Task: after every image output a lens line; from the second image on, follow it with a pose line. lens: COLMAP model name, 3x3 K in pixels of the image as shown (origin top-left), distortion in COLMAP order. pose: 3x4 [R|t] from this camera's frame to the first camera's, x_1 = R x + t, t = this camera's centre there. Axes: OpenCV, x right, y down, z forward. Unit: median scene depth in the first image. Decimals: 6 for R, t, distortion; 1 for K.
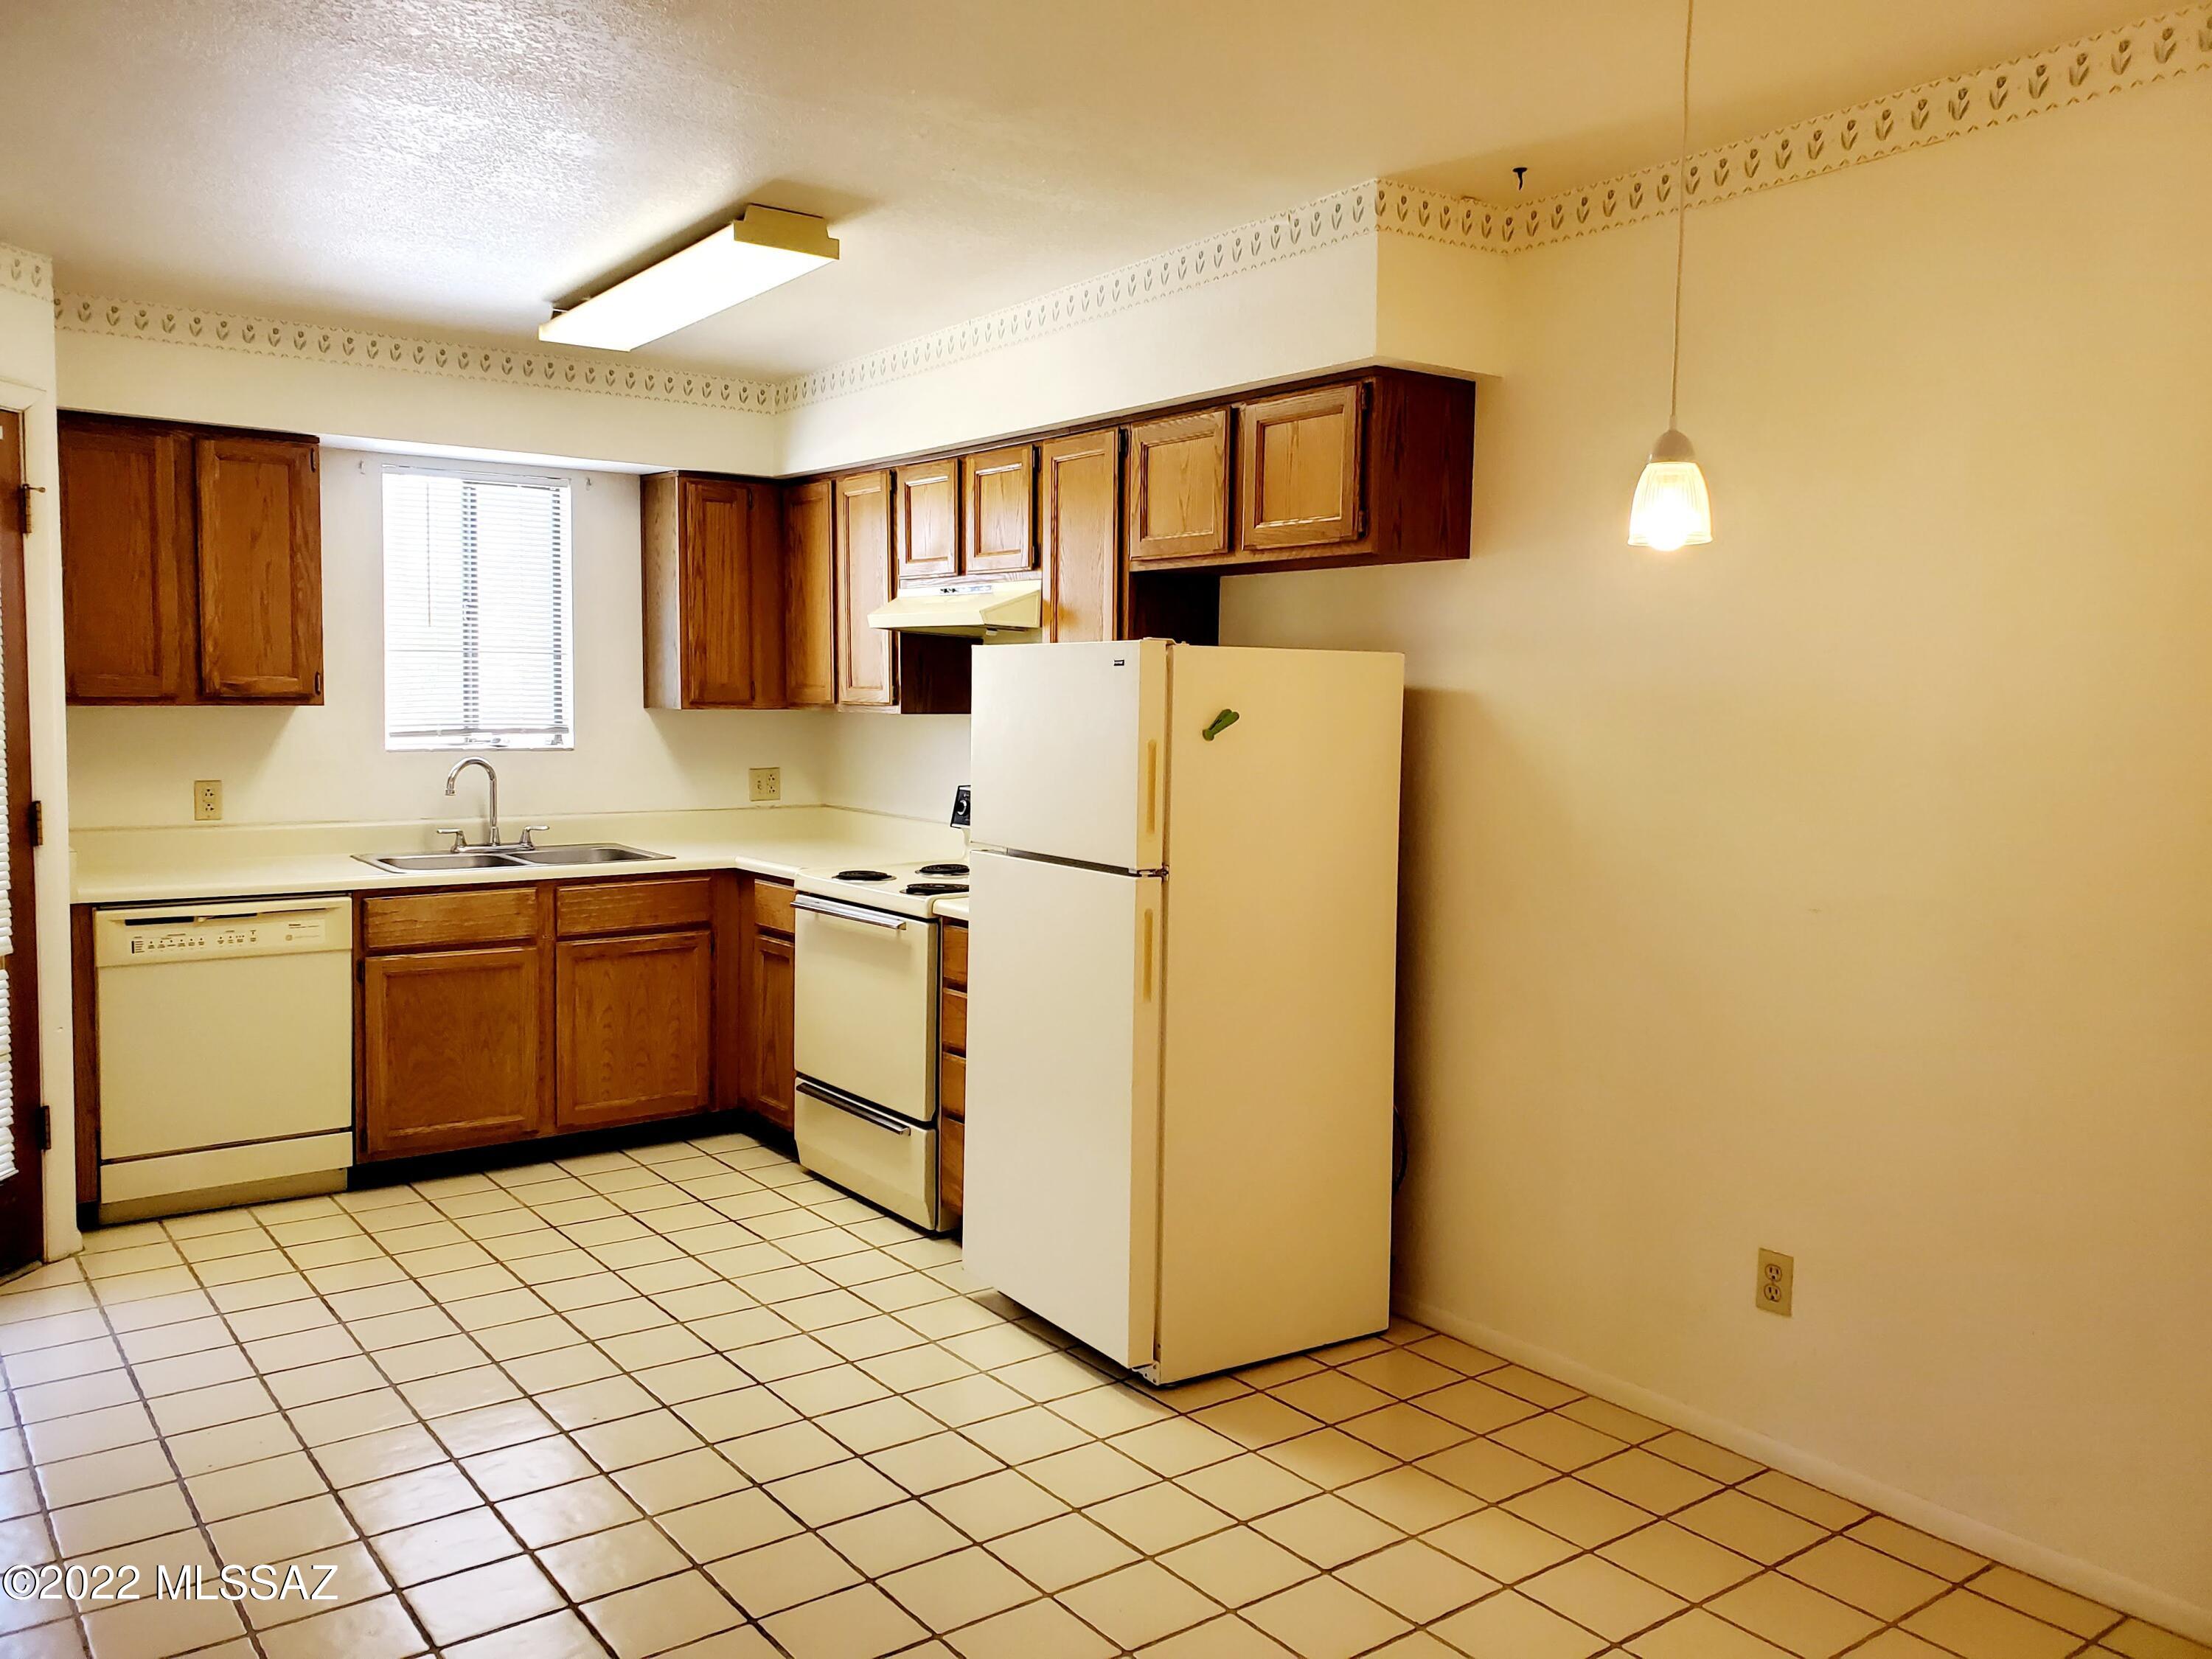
lens RADIAL K [[1717.8, 0, 1087.0], [0, 1717.8, 799.4], [0, 0, 1]] dist [0.053794, -0.027332]
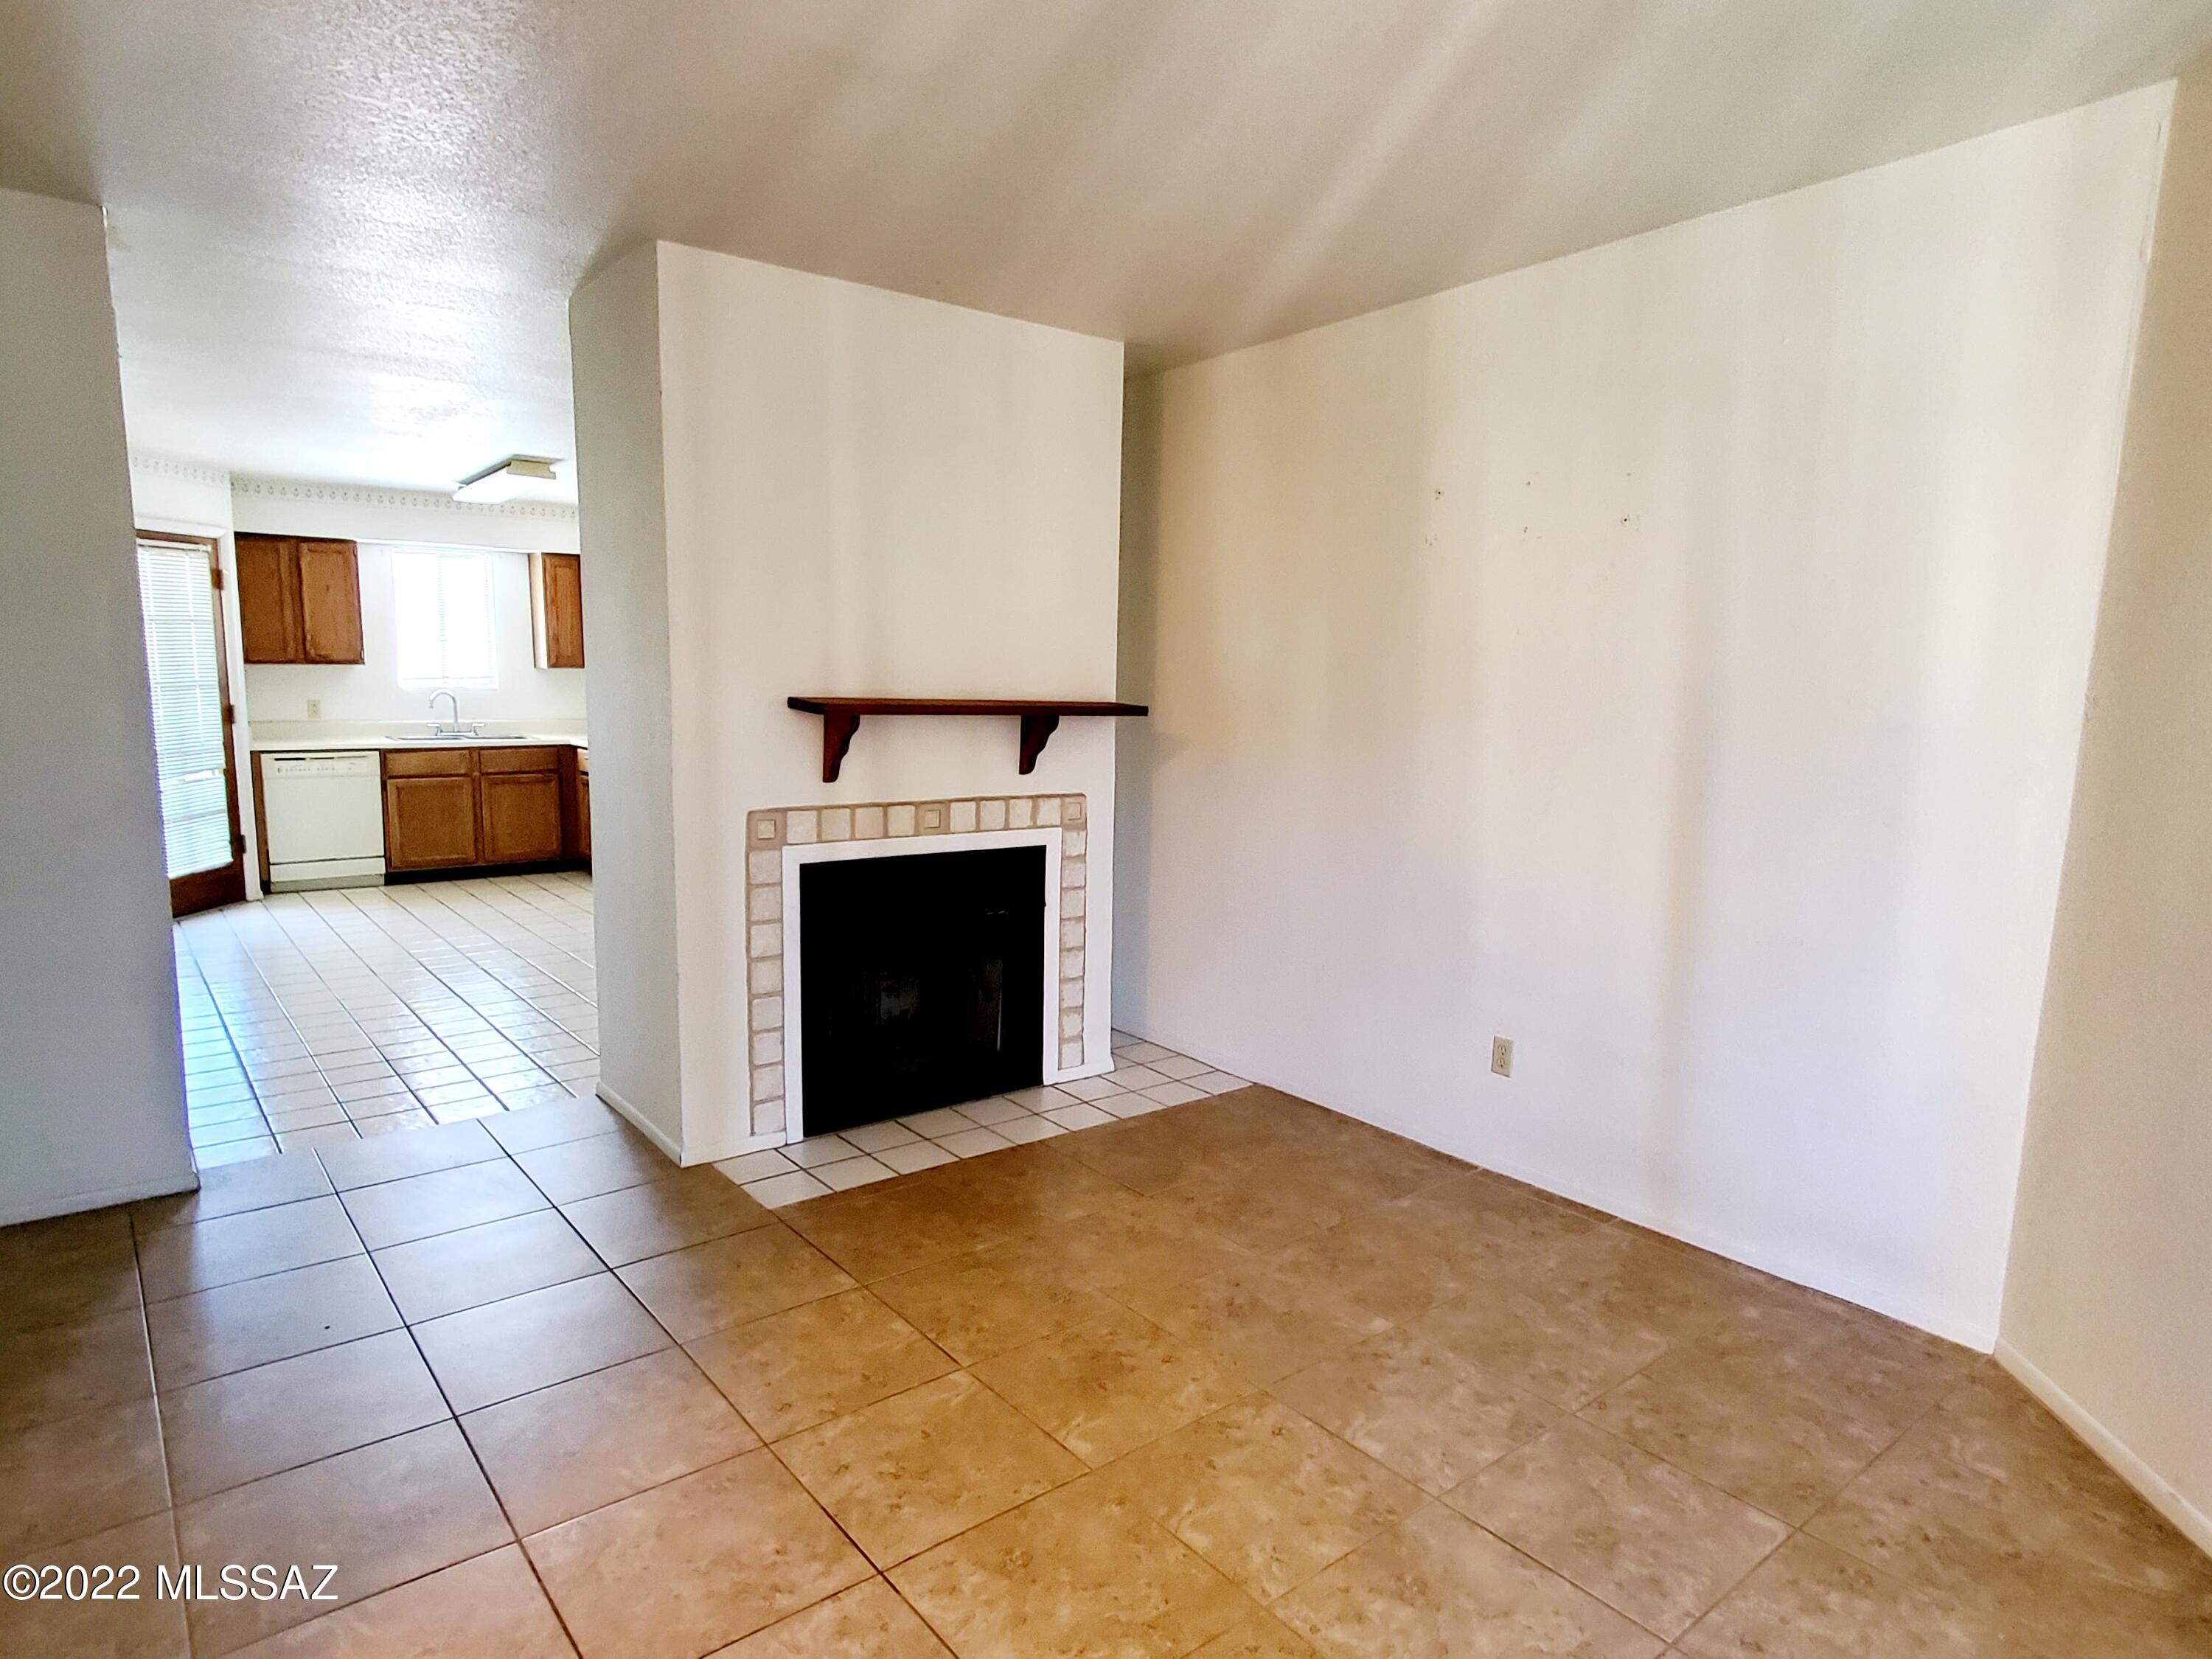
lens RADIAL K [[1289.1, 0, 1119.3], [0, 1289.1, 854.2], [0, 0, 1]] dist [0.004207, 0.001138]
pose [[0.998819, -0.000647, 0.048576, 0.496224], [-0.003334, 0.996640, 0.081837, 0.054099], [-0.048466, -0.081903, 0.995461, -0.789508]]
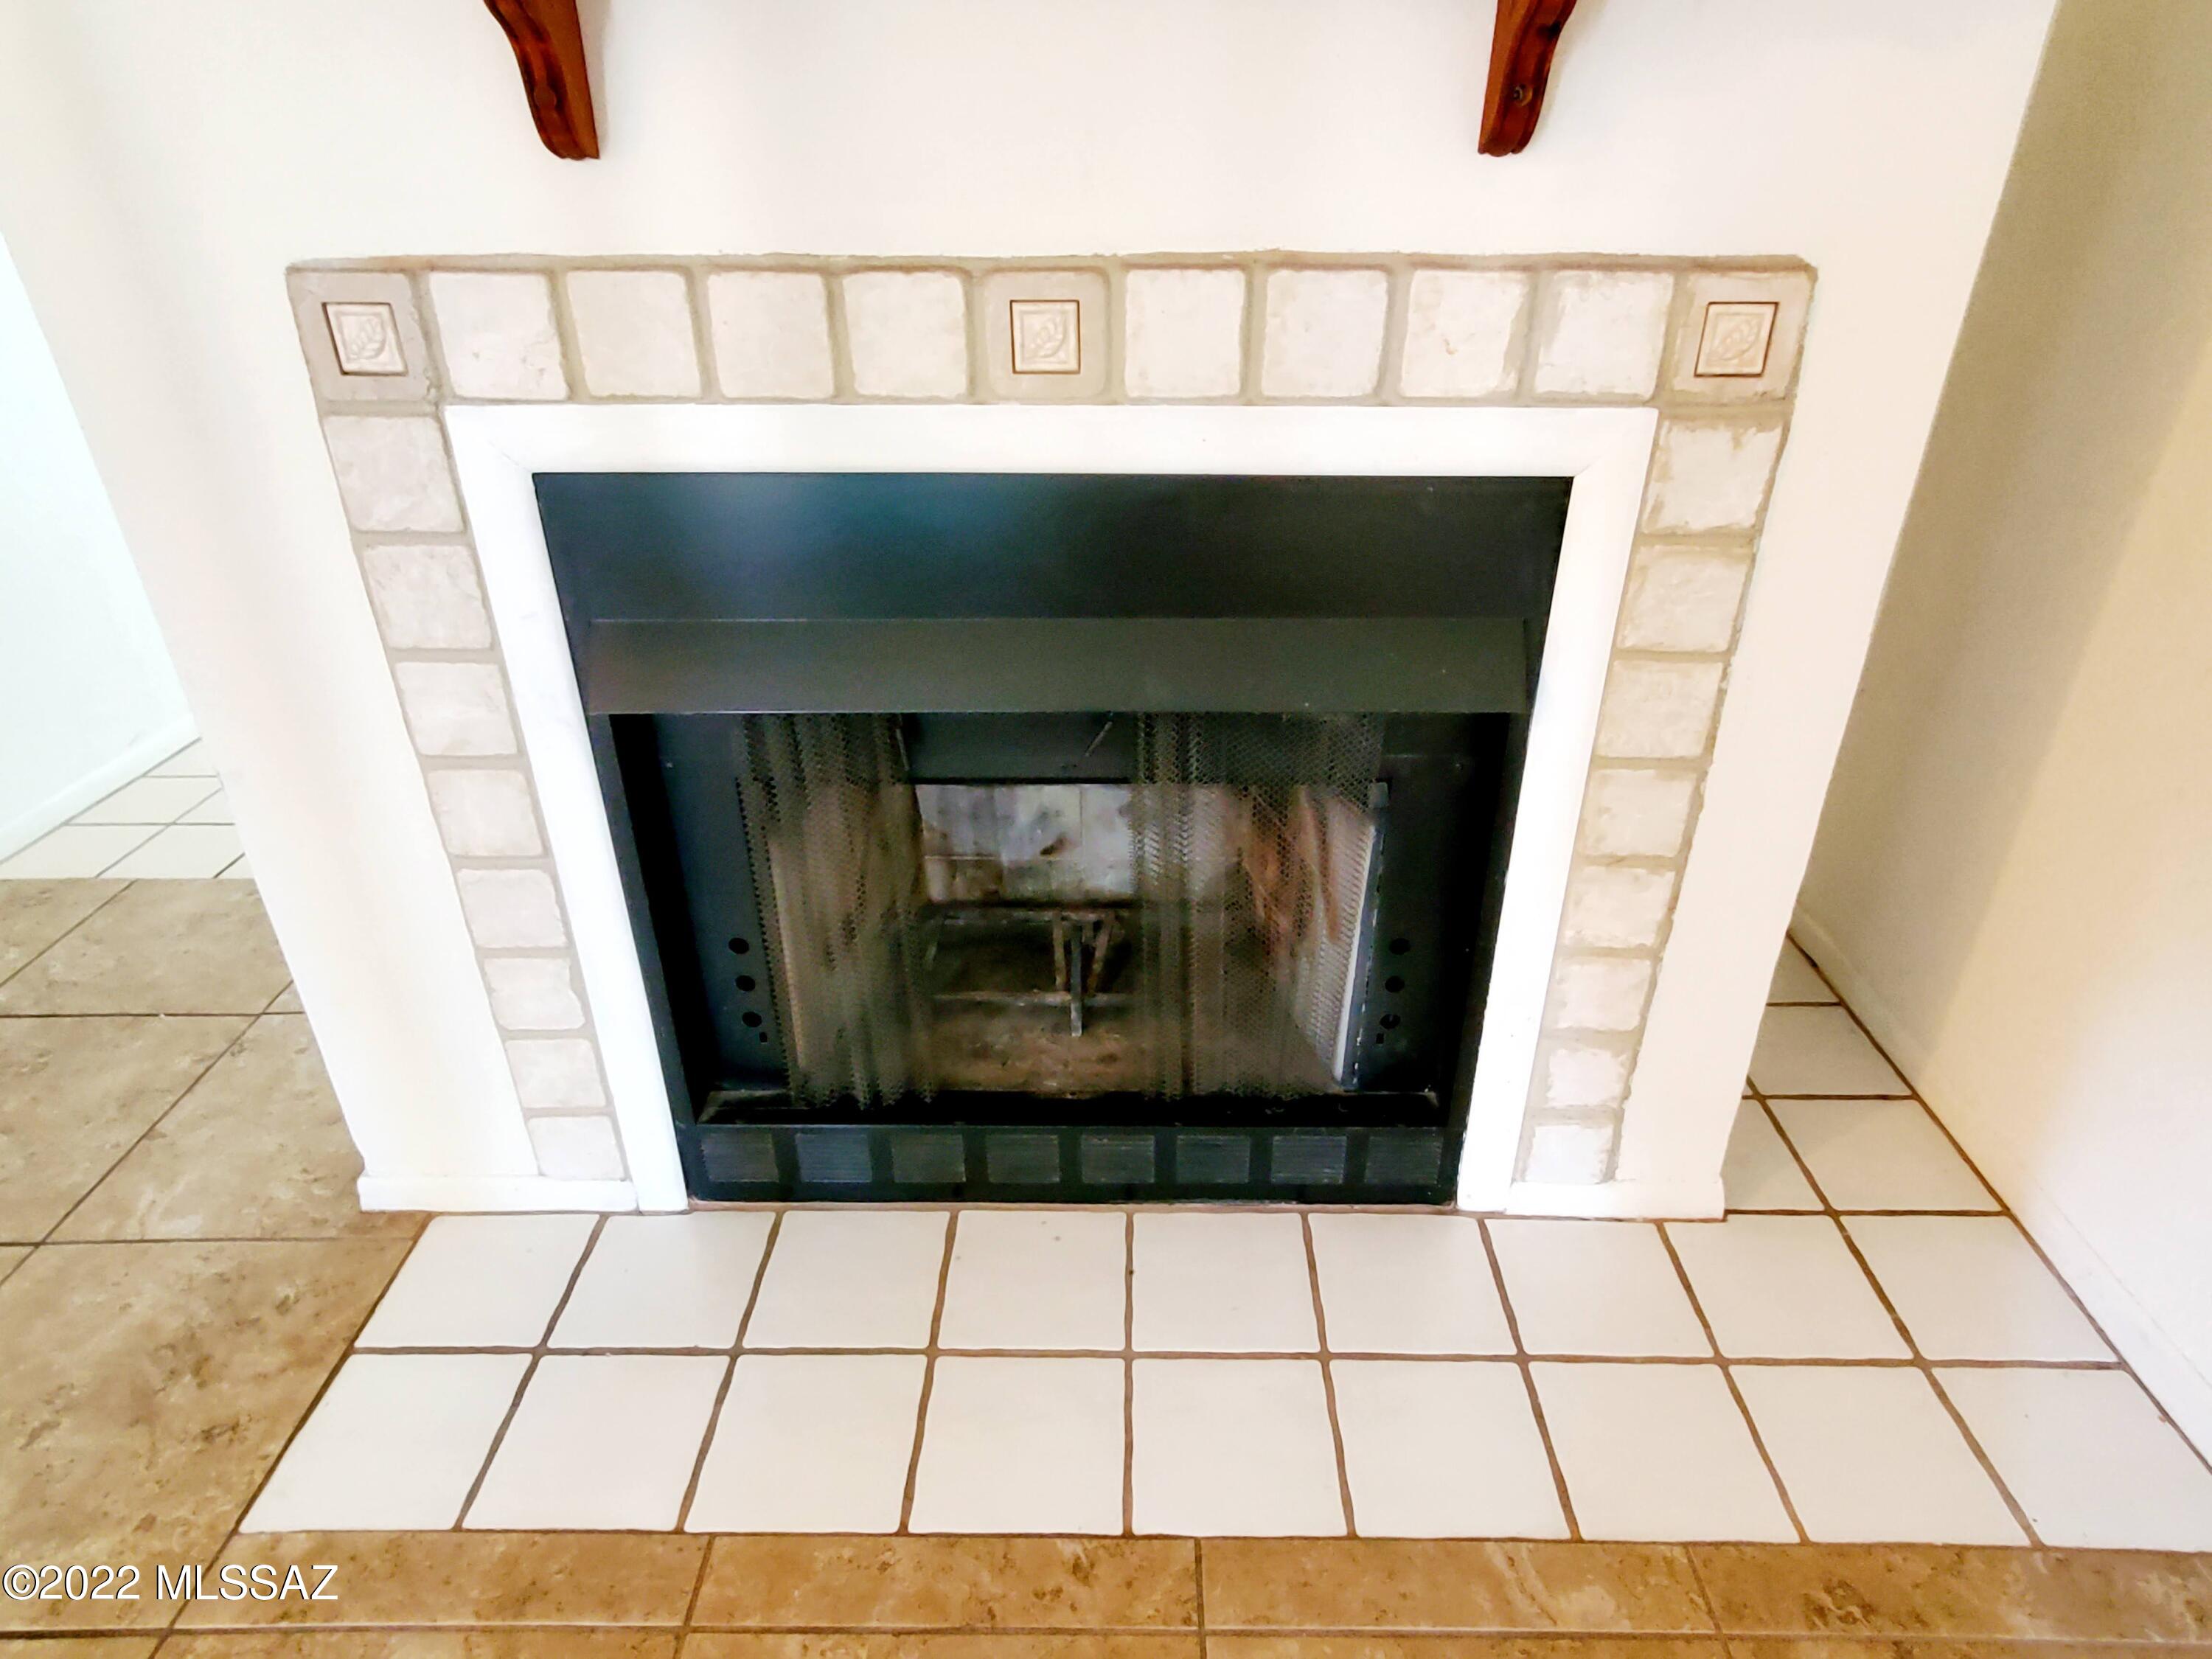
lens RADIAL K [[1289.1, 0, 1110.6], [0, 1289.1, 861.7], [0, 0, 1]] dist [0.004207, 0.001138]
pose [[0.800736, 0.277140, -0.531051, 0.569662], [-0.020689, 0.898803, 0.437864, 0.087461], [0.598660, -0.339627, 0.725438, -0.061891]]
